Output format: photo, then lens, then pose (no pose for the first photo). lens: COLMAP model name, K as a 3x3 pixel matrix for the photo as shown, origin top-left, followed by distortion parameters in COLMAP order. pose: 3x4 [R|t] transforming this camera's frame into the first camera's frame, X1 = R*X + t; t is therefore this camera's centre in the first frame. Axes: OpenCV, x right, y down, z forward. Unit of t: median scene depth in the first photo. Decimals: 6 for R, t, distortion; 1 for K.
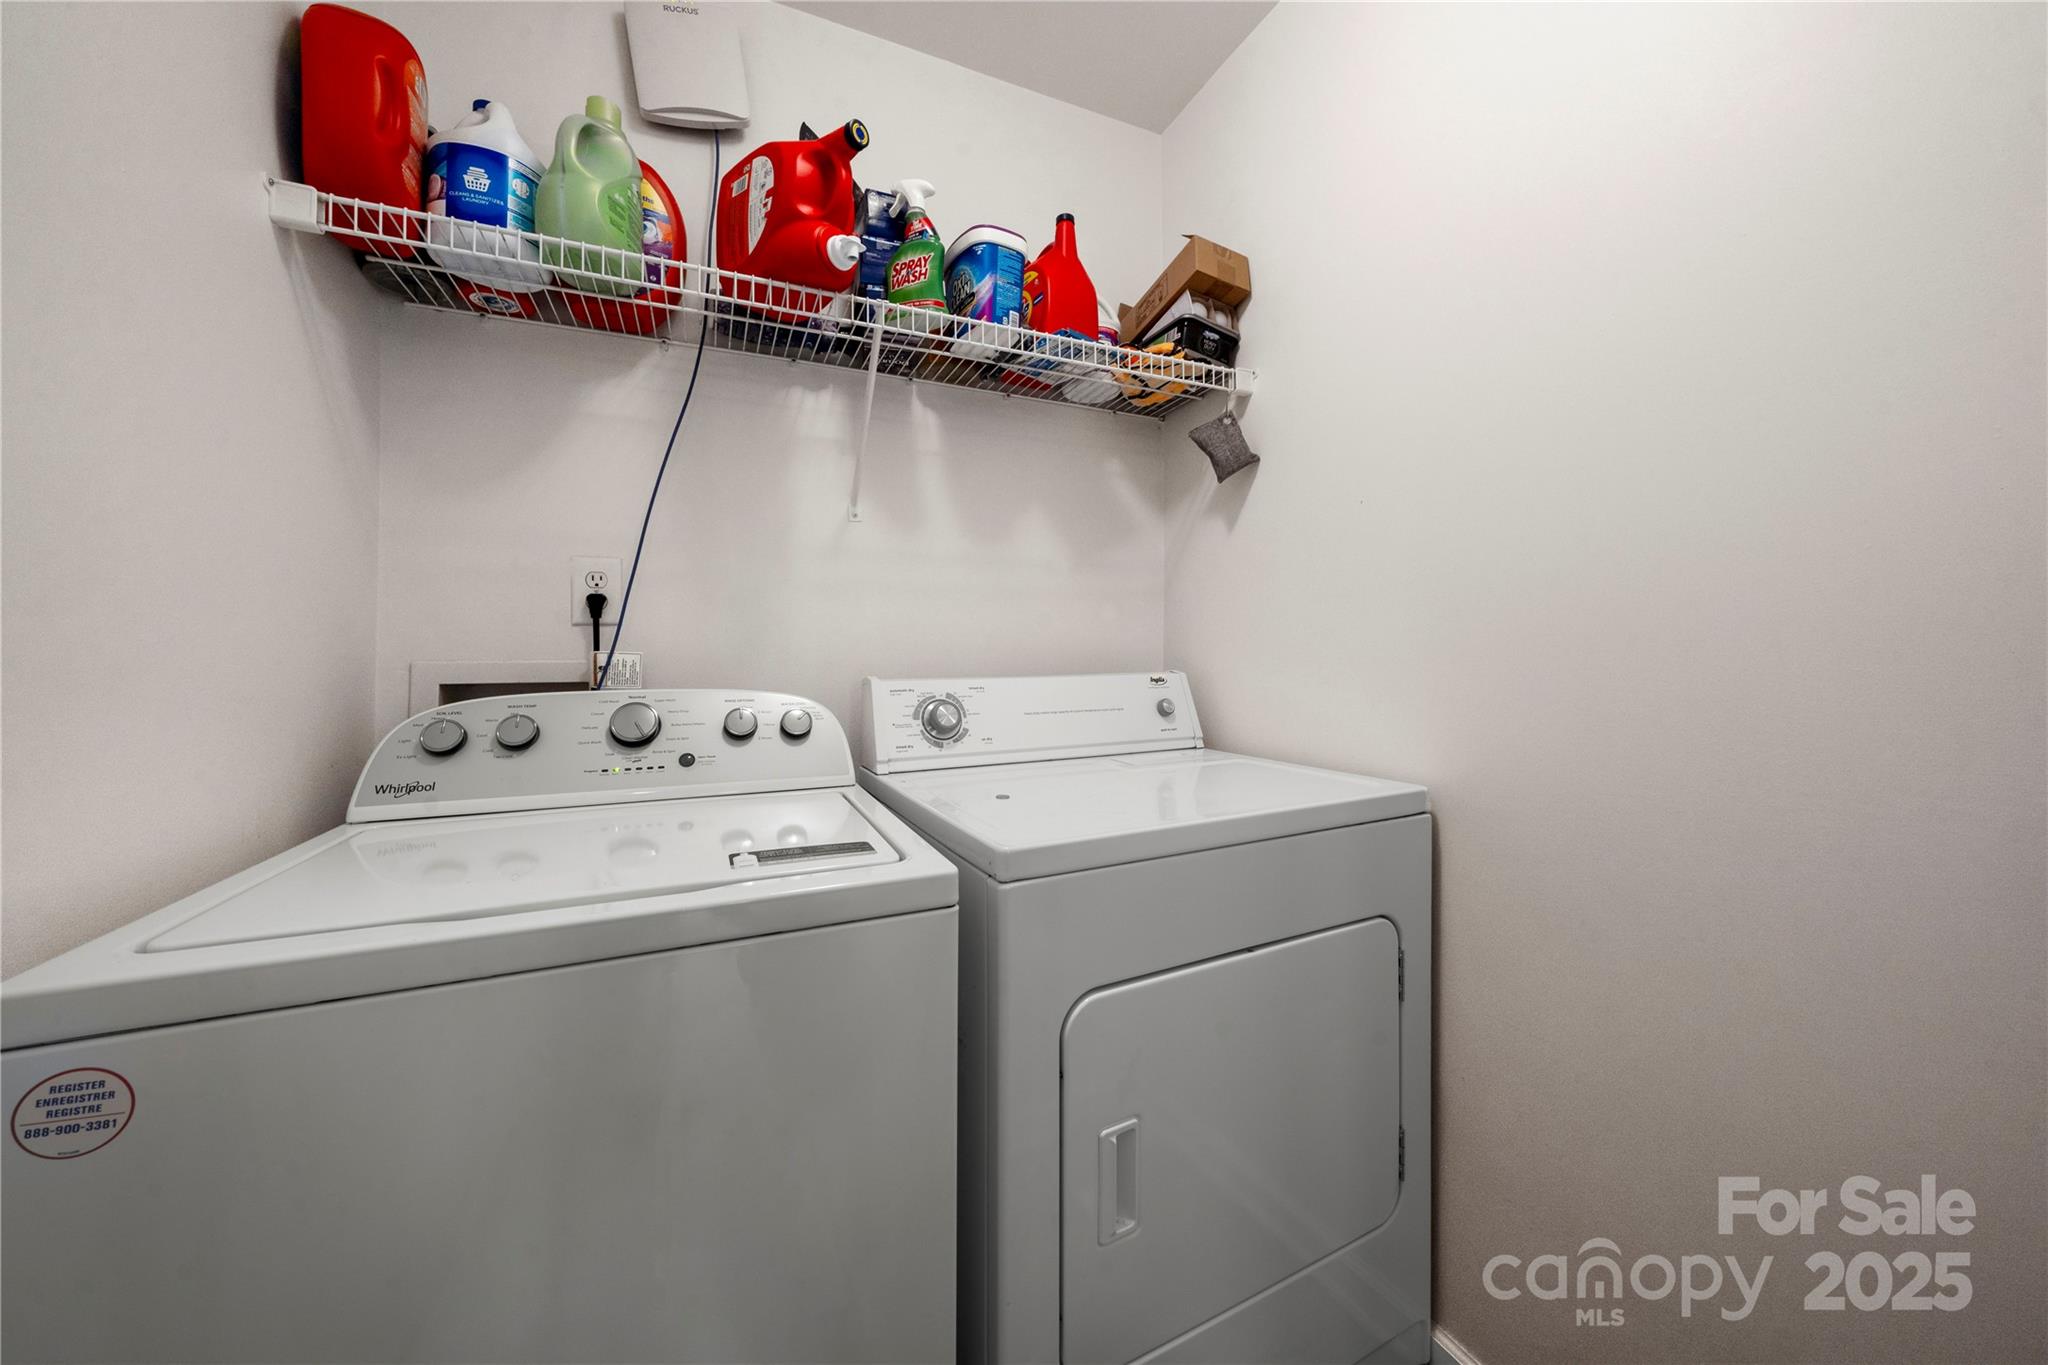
lens RADIAL K [[708.6, 0, 1021.6], [0, 708.6, 639.4], [0, 0, 1]] dist [-0.006381, 0.000032]
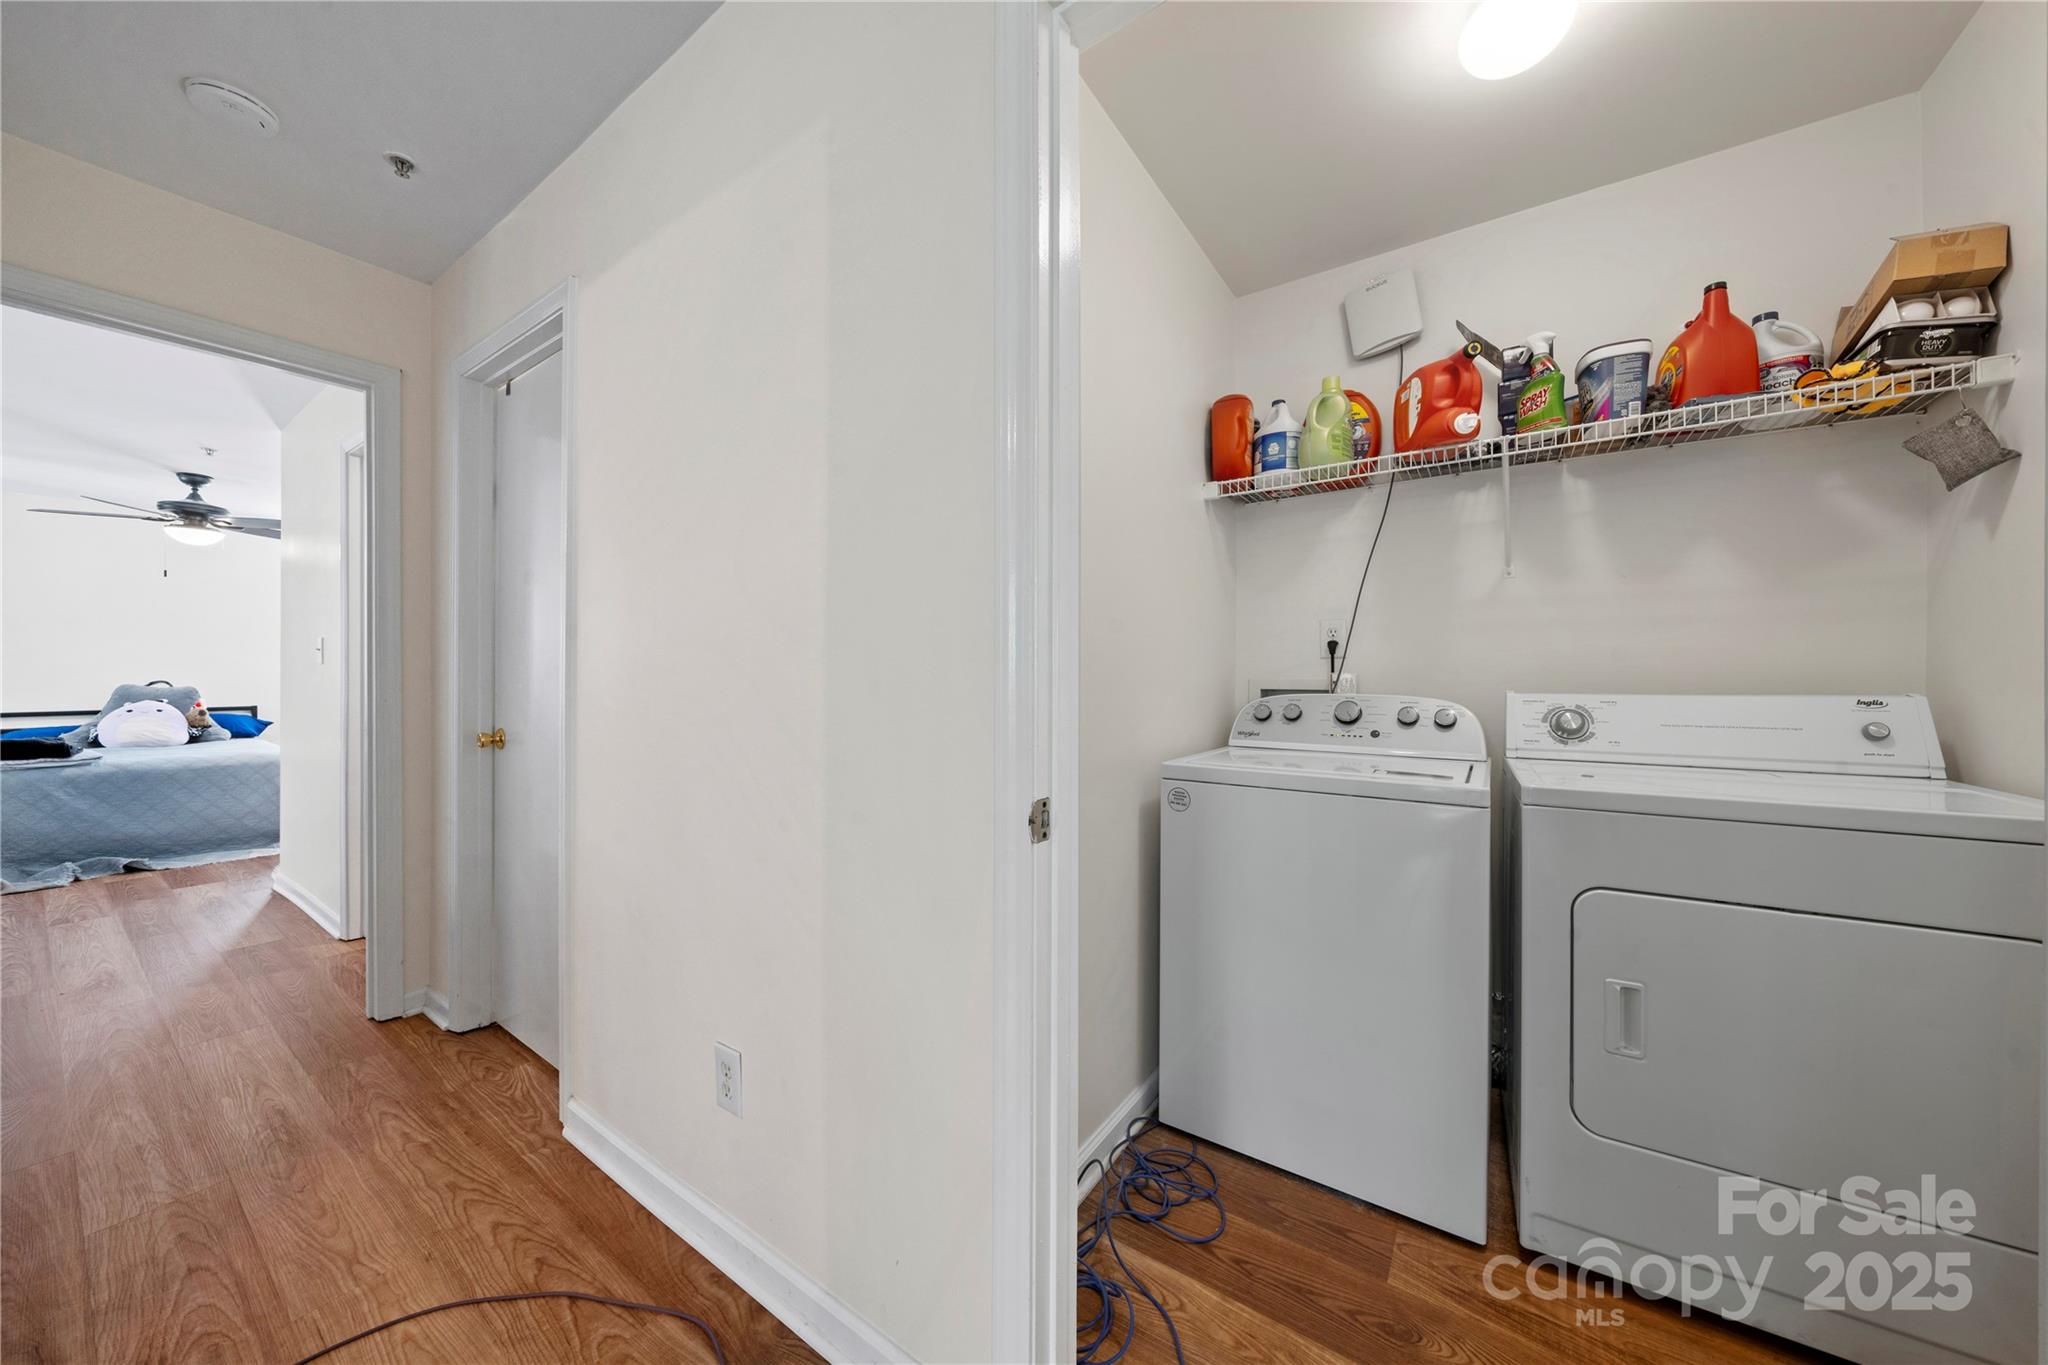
lens RADIAL K [[691.3, 0, 1024.0], [0, 691.3, 682.5], [0, 0, 1]] dist [-0.006516, 0.000013]
pose [[0.528117, 0.012348, -0.849082, 0.467610], [0.011870, 0.999689, 0.021921, -0.006026], [0.849088, -0.021655, 0.527807, -0.582318]]
